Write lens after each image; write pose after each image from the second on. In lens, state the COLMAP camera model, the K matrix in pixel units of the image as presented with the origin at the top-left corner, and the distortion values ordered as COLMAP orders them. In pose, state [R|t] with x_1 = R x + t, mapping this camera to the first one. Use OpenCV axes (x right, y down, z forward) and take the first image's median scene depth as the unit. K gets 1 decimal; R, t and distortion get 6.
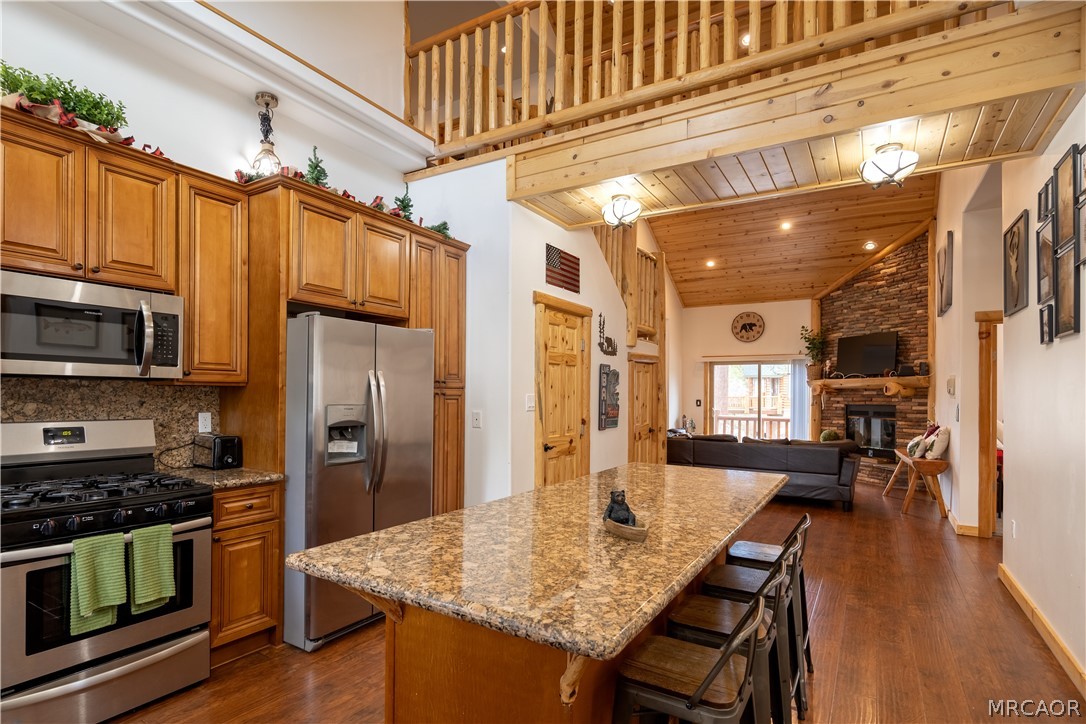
lens RADIAL K [[621.8, 0, 564.1], [0, 621.8, 389.5], [0, 0, 1]] dist [-0.002048, -0.000511]
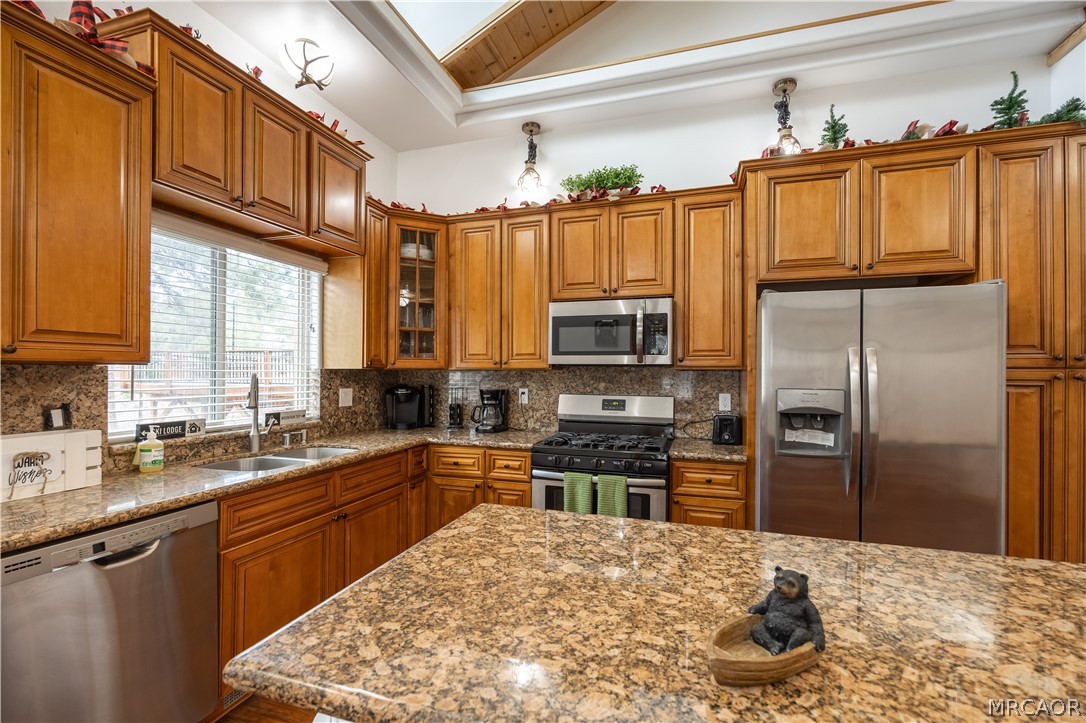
lens RADIAL K [[517.3, 0, 523.9], [0, 517.3, 370.3], [0, 0, 1]] dist [-0.002991, -0.000433]
pose [[0.119082, -0.015879, -0.992757, 0.368410], [0.002115, 0.999874, -0.015739, 0.010000], [0.992882, -0.000225, 0.119100, 0.590893]]
